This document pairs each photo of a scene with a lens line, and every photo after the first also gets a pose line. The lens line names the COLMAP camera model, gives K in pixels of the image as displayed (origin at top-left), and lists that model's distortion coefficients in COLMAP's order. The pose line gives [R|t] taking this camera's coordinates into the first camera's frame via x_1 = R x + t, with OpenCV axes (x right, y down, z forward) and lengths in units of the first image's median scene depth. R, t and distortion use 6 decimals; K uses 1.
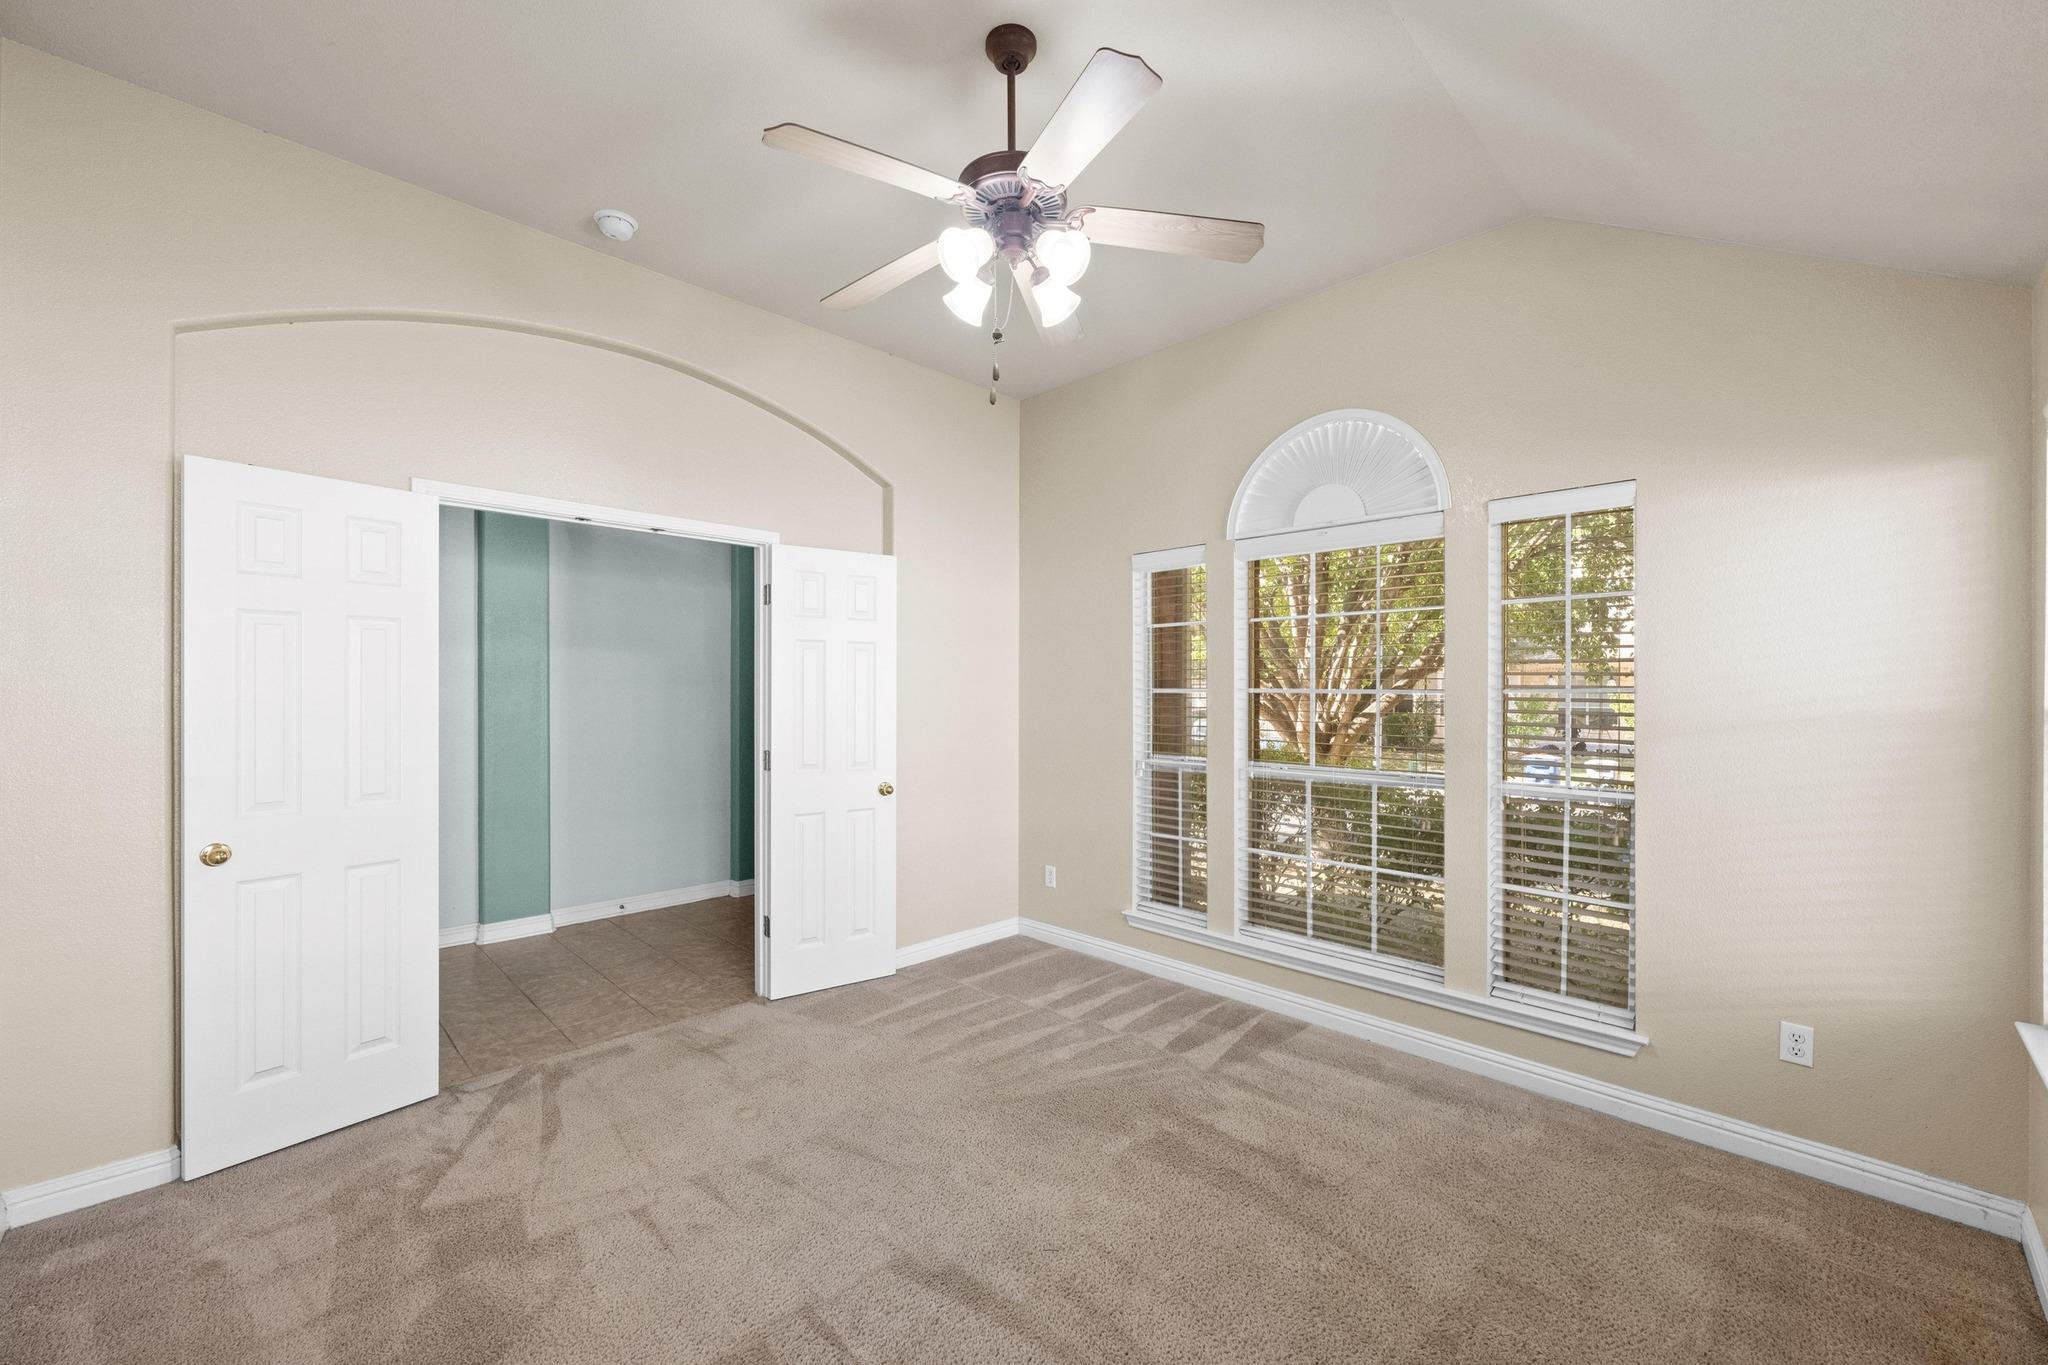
lens RADIAL K [[815.2, 0, 1027.0], [0, 815.2, 672.1], [0, 0, 1]] dist [0.001347, 0.000169]
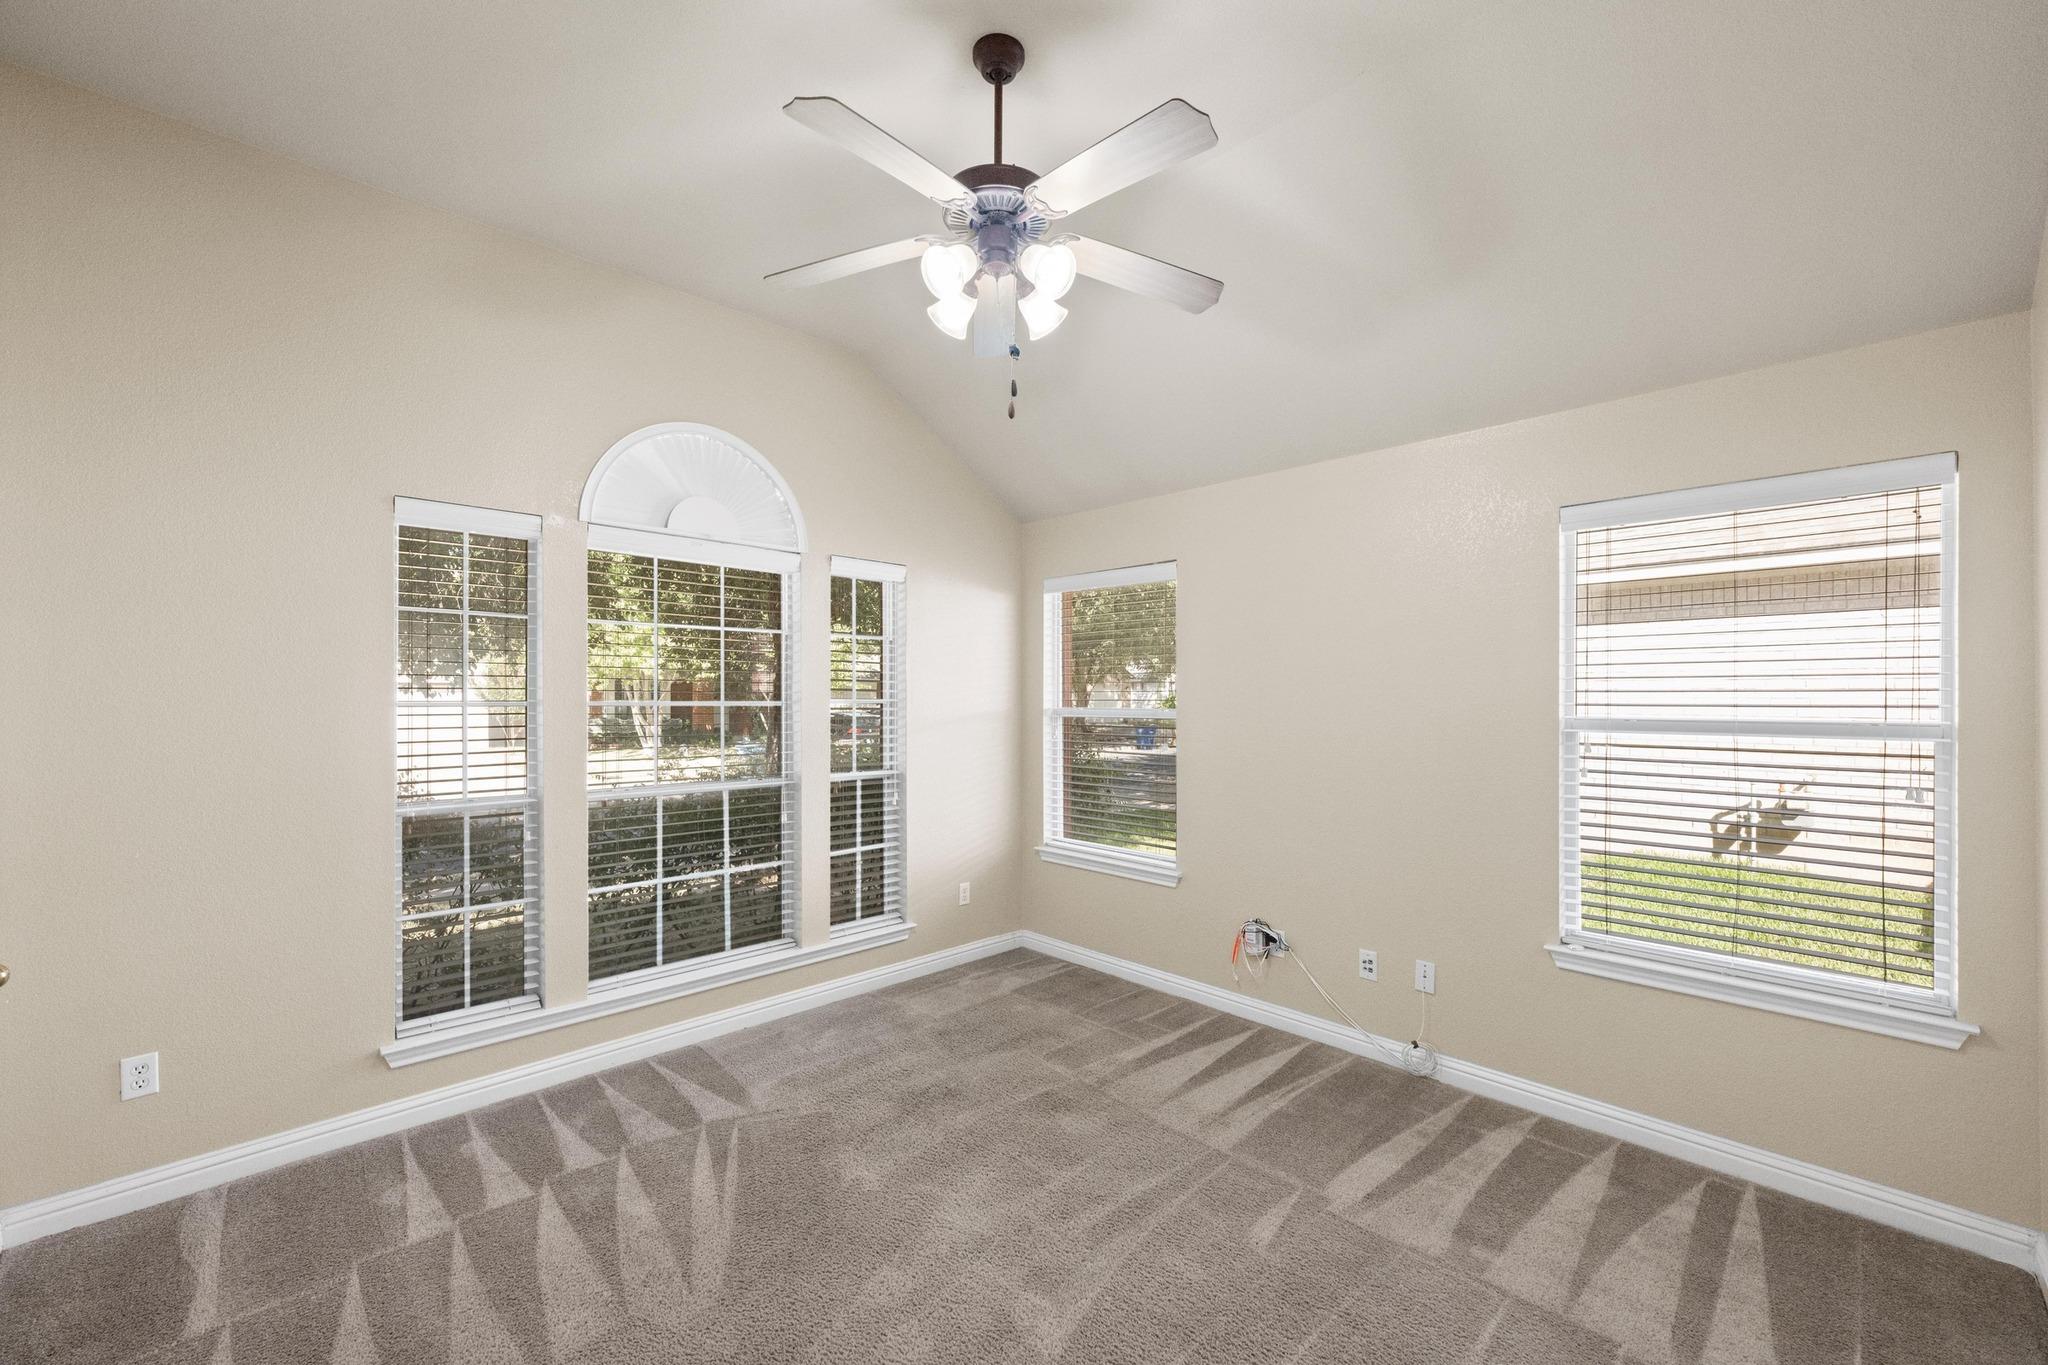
lens RADIAL K [[794.1, 0, 1019.2], [0, 794.1, 690.5], [0, 0, 1]] dist [-0.000762, -0.000038]
pose [[0.023833, 0.012540, 0.999637, -0.616210], [-0.018923, 0.999748, -0.012091, 0.011517], [-0.999537, -0.018628, 0.024065, 0.611252]]
